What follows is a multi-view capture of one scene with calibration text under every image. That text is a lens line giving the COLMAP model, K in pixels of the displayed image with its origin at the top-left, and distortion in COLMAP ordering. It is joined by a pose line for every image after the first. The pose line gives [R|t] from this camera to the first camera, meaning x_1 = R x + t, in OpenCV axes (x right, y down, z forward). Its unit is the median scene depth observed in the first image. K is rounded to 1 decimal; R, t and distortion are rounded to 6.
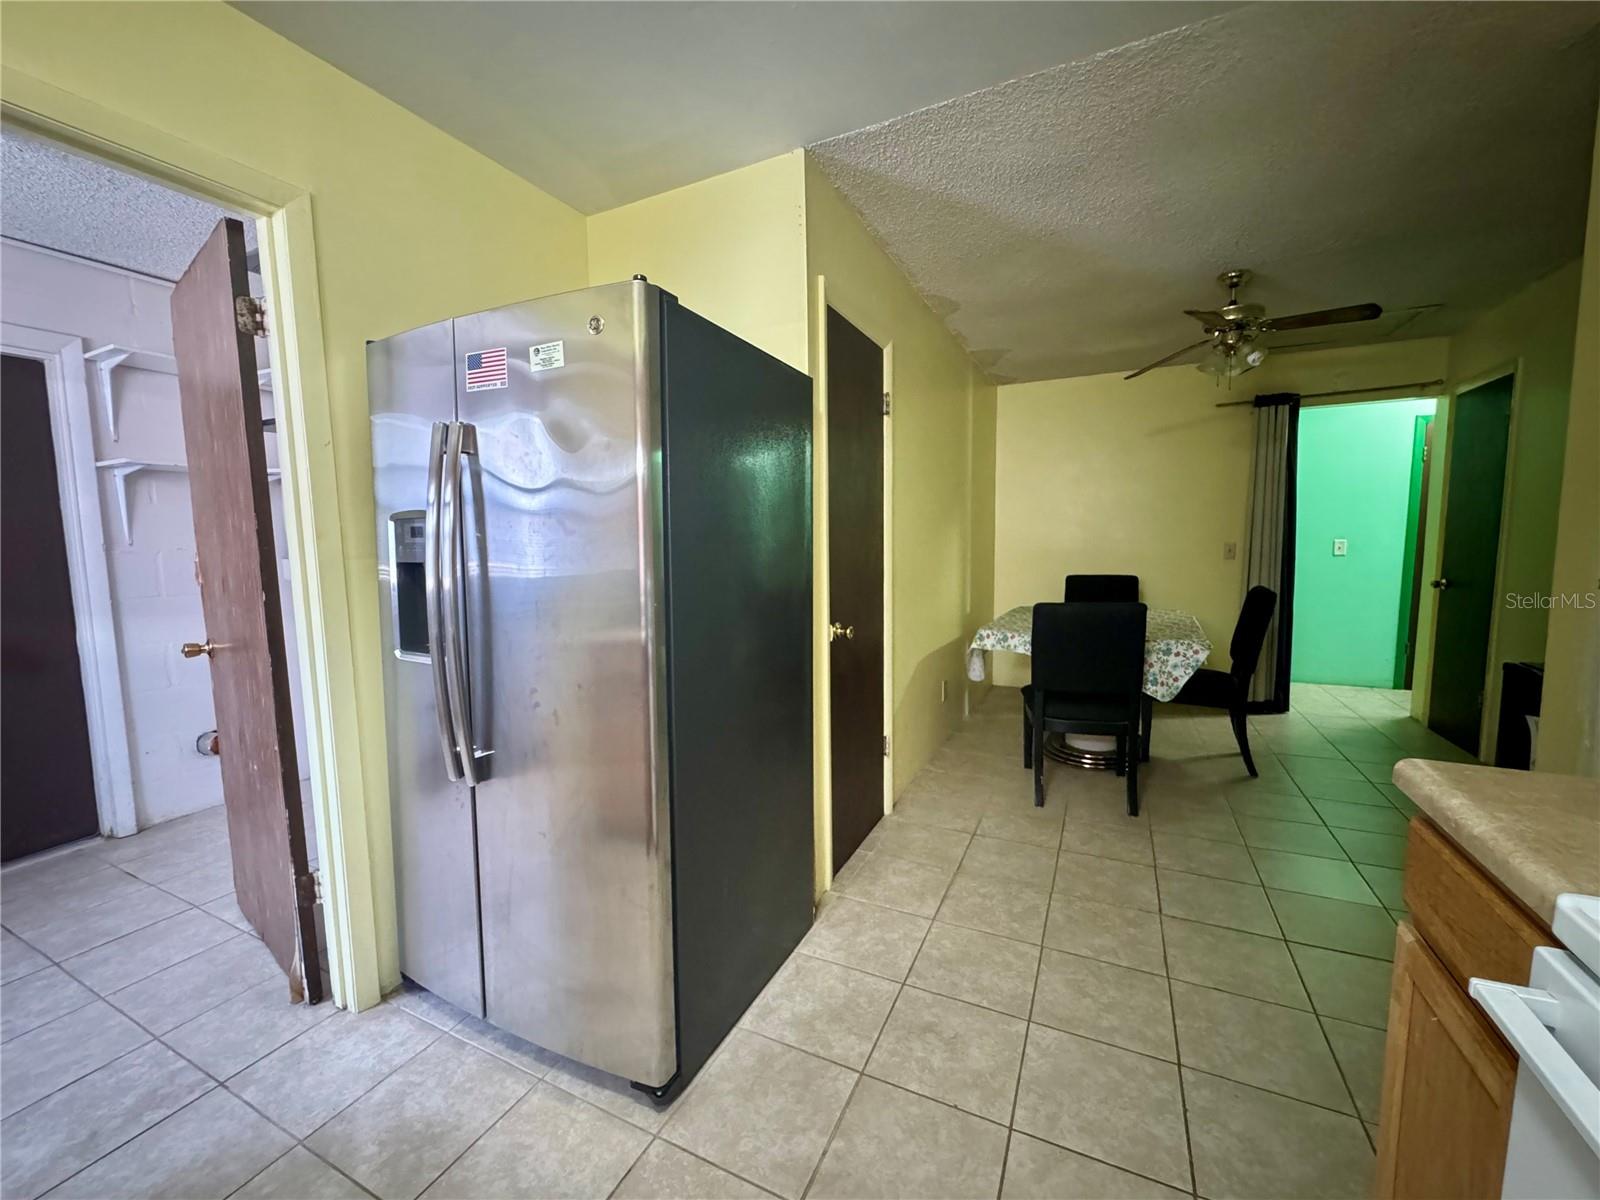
lens RADIAL K [[645.0, 0, 801.3], [0, 645.0, 601.8], [0, 0, 1]] dist [0.002457, 0.001790]
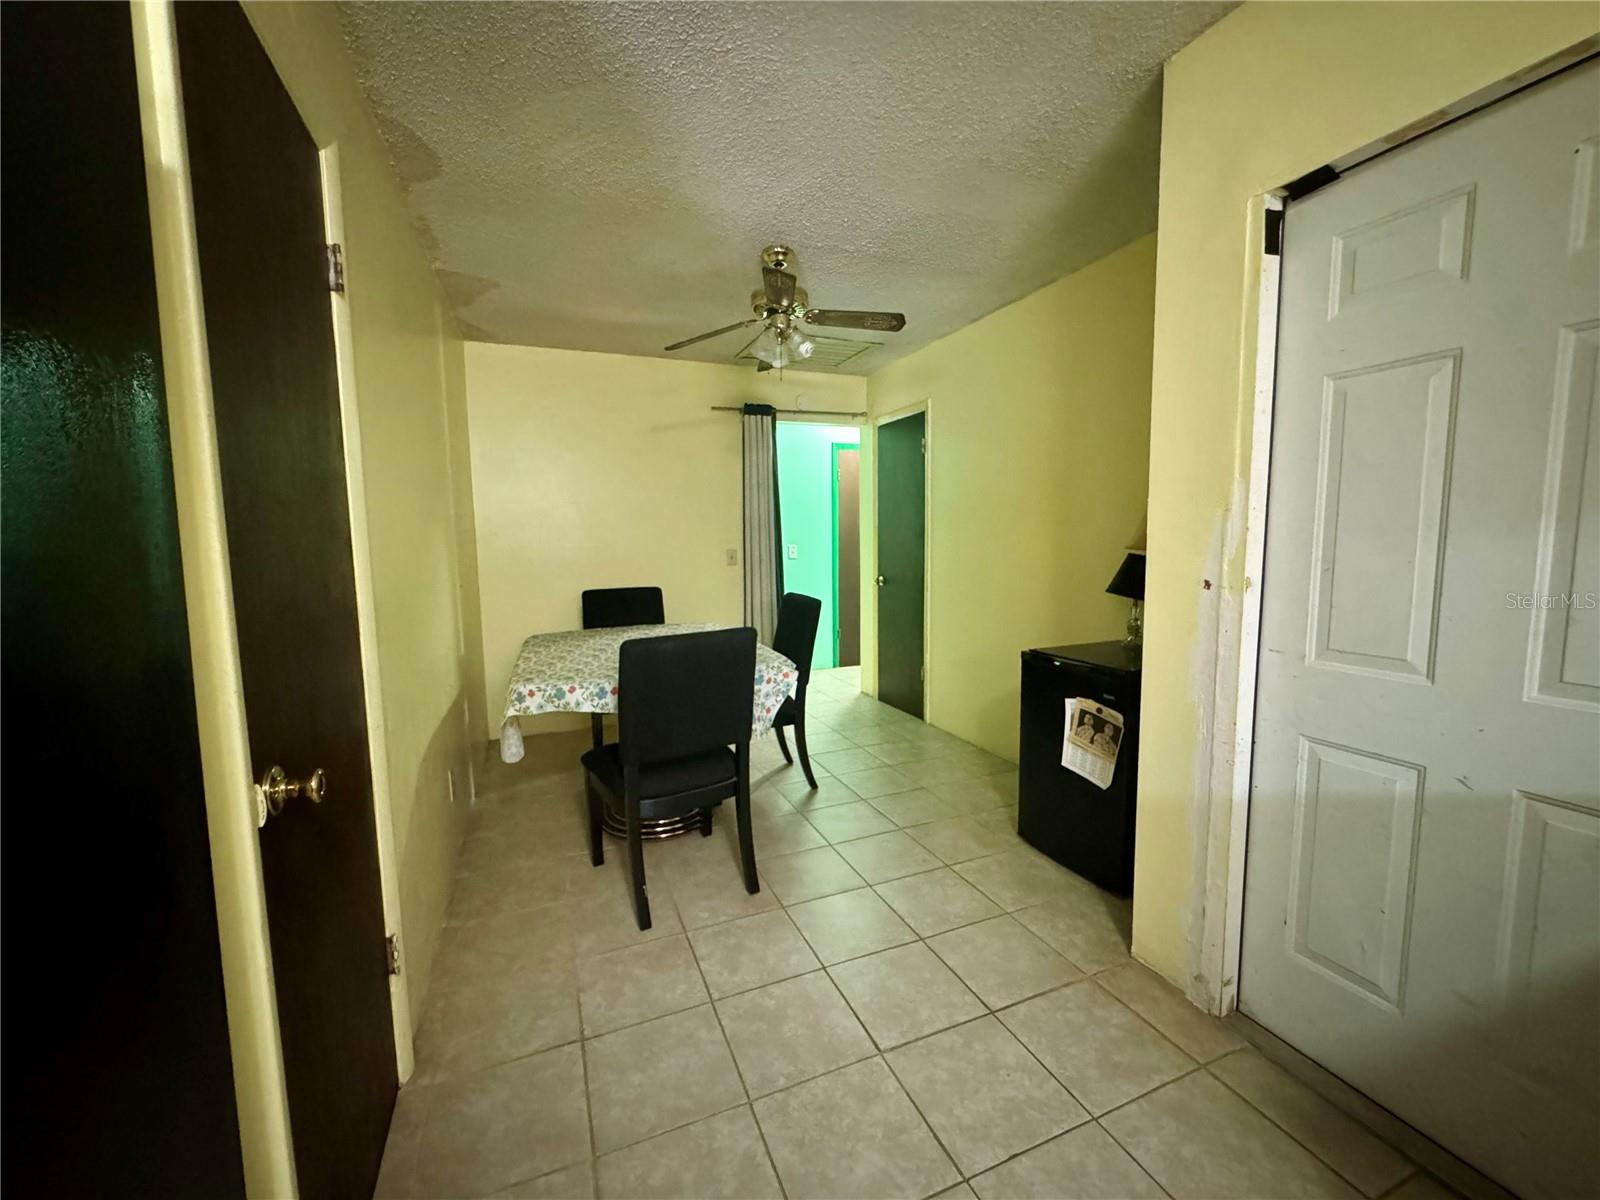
lens RADIAL K [[645.0, 0, 801.3], [0, 645.0, 604.8], [0, 0, 1]] dist [0.002457, 0.001790]
pose [[0.670764, -0.075711, 0.737797, -0.007617], [0.079873, 0.996365, 0.029628, -0.036905], [-0.737358, 0.039056, 0.674372, 0.356560]]
